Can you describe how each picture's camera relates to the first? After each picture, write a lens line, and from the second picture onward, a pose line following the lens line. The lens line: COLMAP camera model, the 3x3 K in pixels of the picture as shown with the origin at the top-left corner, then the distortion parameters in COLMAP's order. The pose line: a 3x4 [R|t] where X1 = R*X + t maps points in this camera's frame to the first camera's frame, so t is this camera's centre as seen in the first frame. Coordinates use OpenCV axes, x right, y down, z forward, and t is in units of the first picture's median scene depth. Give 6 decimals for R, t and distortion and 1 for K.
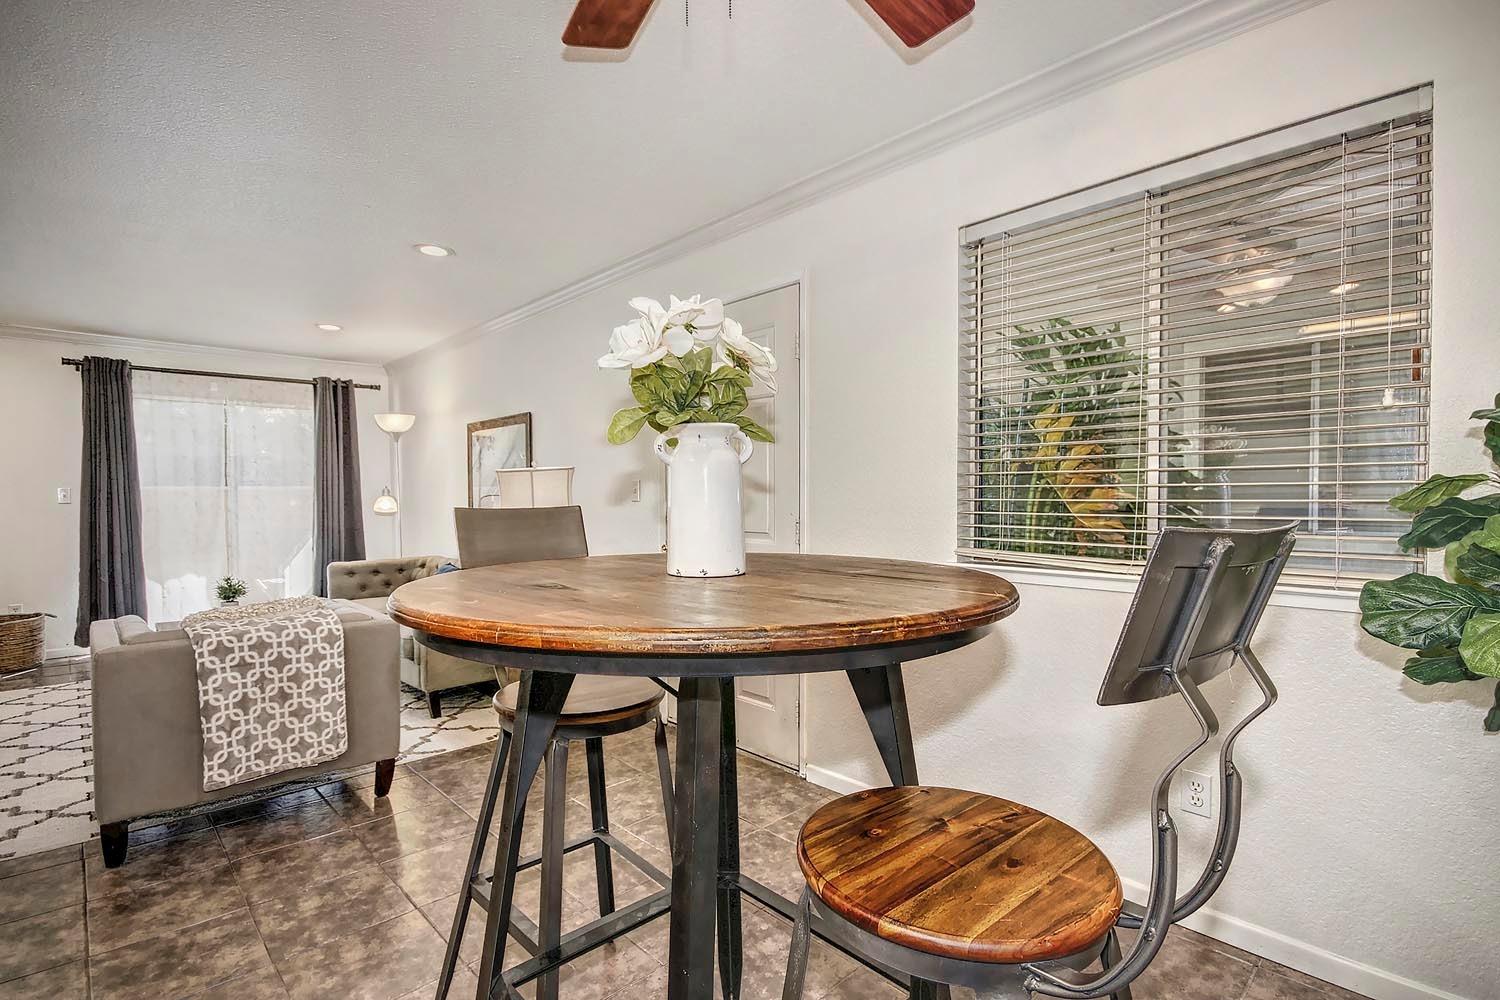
lens RADIAL K [[711.9, 0, 760.2], [0, 711.9, 506.7], [0, 0, 1]] dist [0.002173, -0.003642]
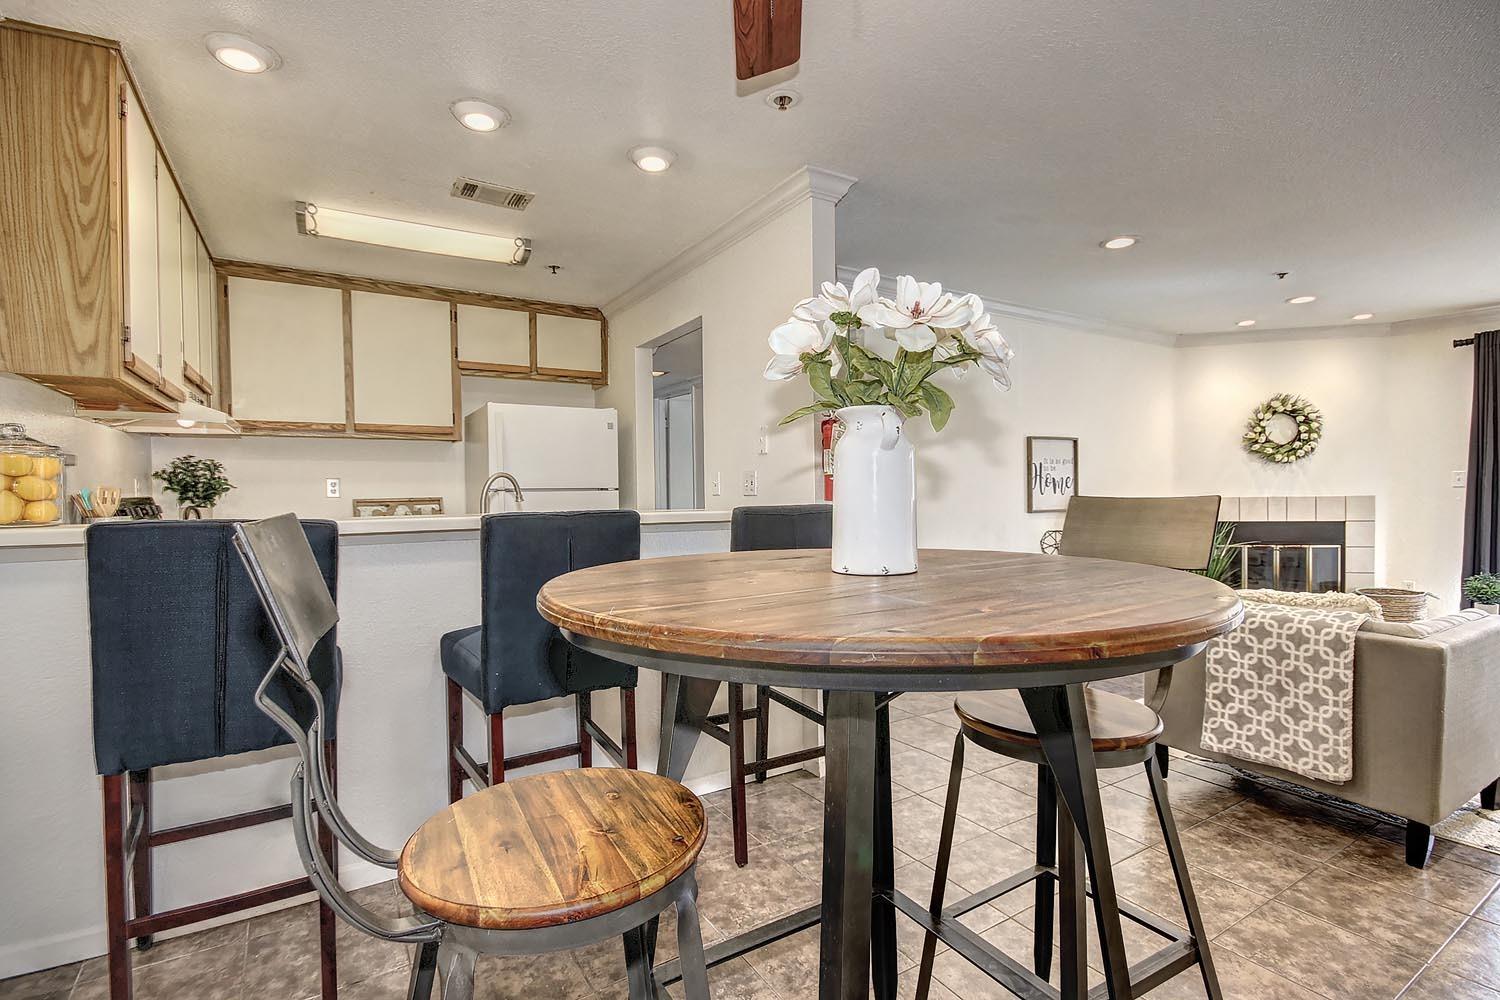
lens RADIAL K [[711.9, 0, 753.4], [0, 711.9, 504.9], [0, 0, 1]] dist [0.002173, -0.003642]
pose [[-0.207140, 0.029441, -0.977868, 0.392032], [-0.005255, 0.999499, 0.031205, -0.009770], [0.978297, 0.011603, -0.206882, 0.476832]]
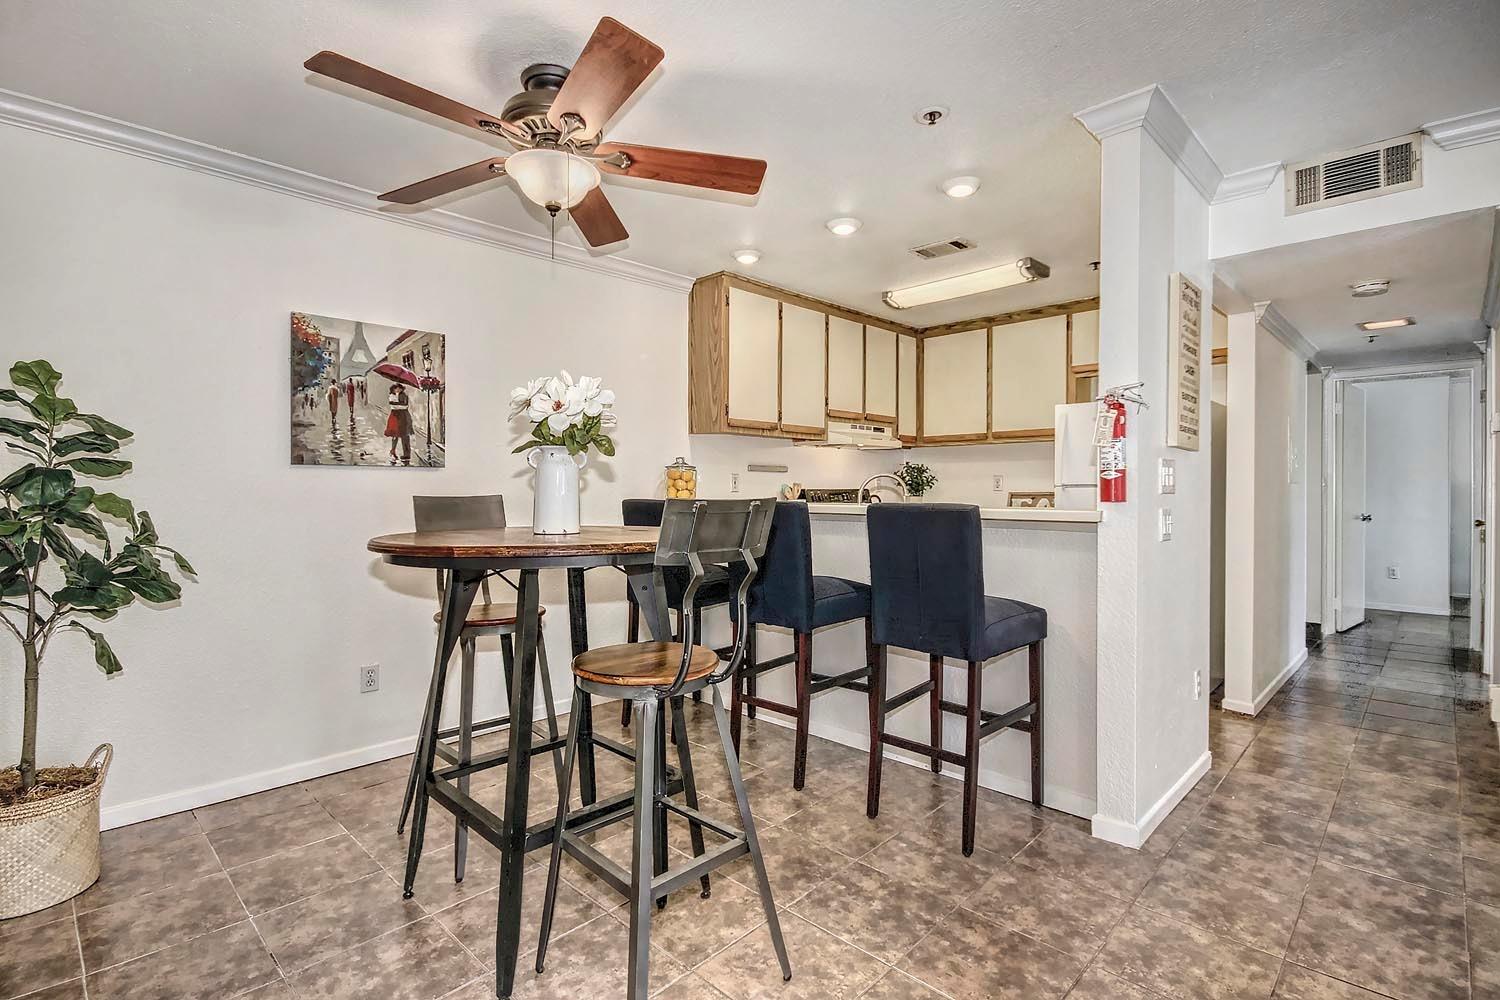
lens RADIAL K [[711.9, 0, 766.1], [0, 711.9, 489.0], [0, 0, 1]] dist [0.002173, -0.003642]
pose [[-0.998808, 0.004913, -0.048554, -0.210637], [0.003874, 0.999762, 0.021467, -0.022343], [0.048648, 0.021253, -0.998590, 1.227106]]
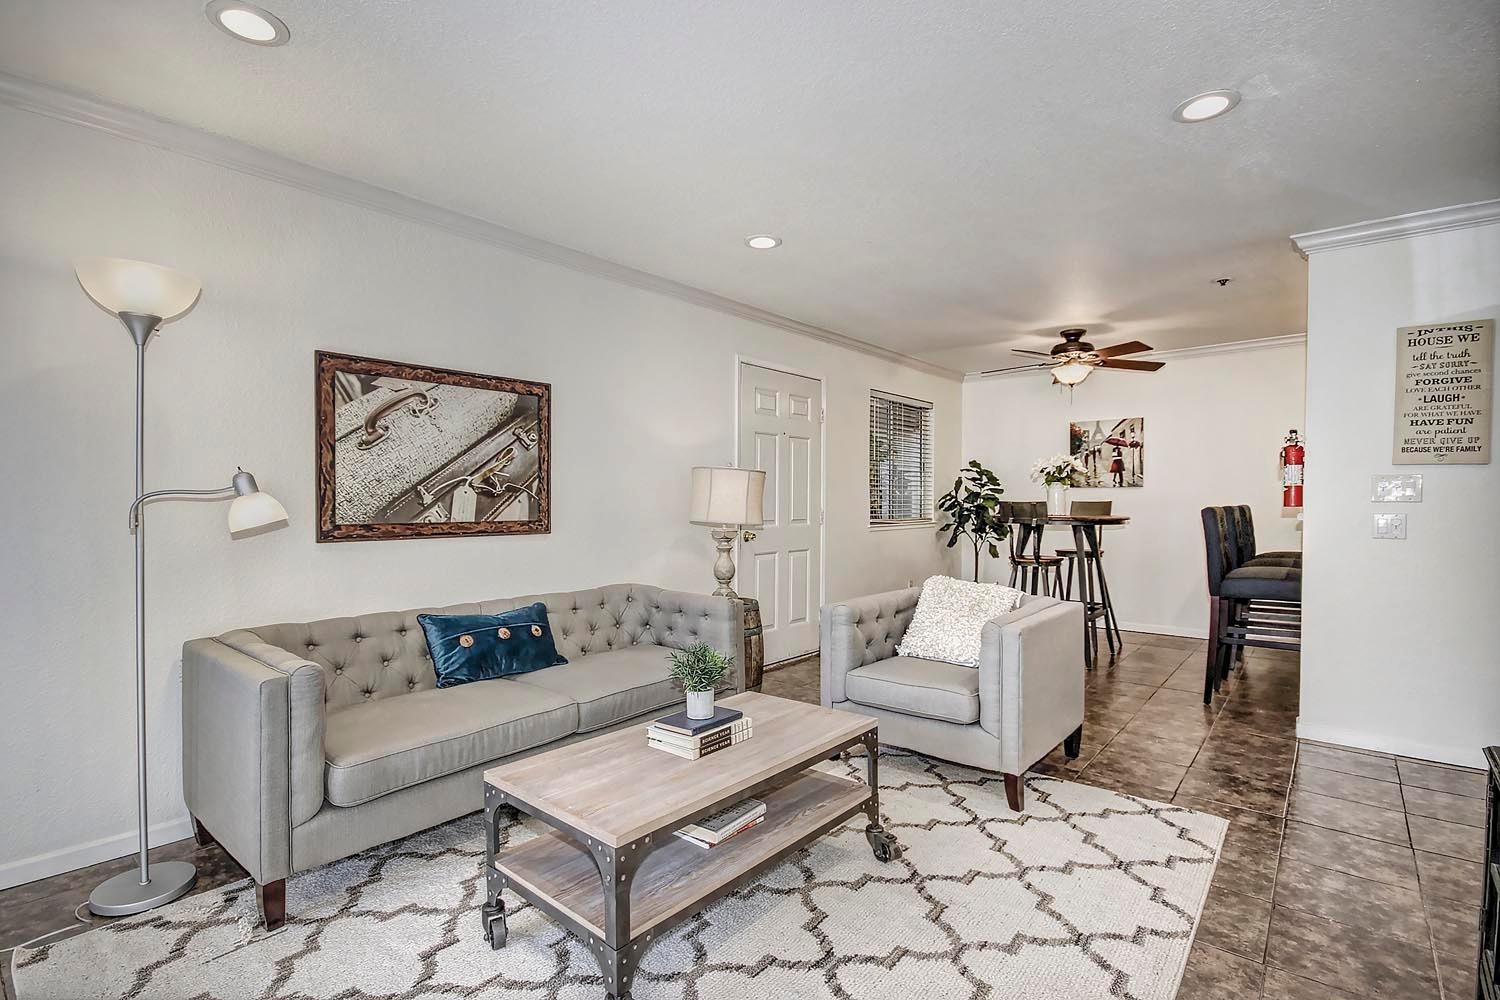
lens RADIAL K [[711.9, 0, 741.6], [0, 711.9, 507.8], [0, 0, 1]] dist [0.002173, -0.003642]
pose [[-0.101791, -0.006464, 0.994785, -1.896881], [0.017555, 0.999812, 0.008293, -0.009183], [-0.994651, 0.018308, -0.101659, 1.521513]]
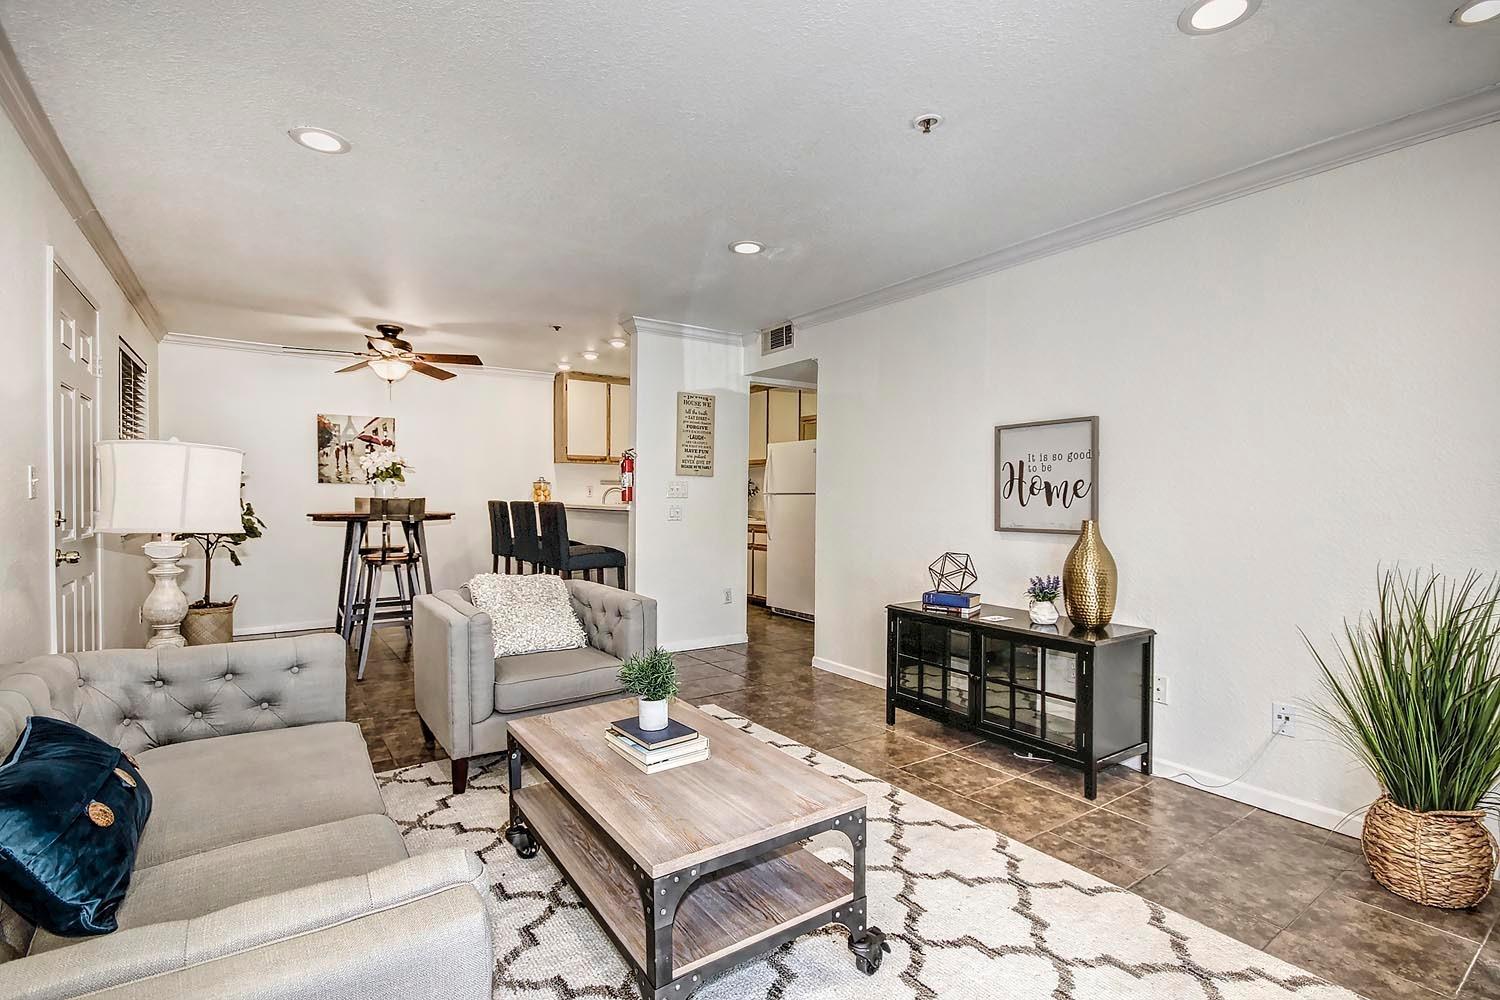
lens RADIAL K [[711.9, 0, 776.6], [0, 711.9, 505.4], [0, 0, 1]] dist [0.002173, -0.003642]
pose [[-0.990726, 0.002925, 0.135847, -1.340926], [0.007125, 0.999511, 0.030440, -0.027112], [-0.135691, 0.031126, -0.990262, 2.218537]]
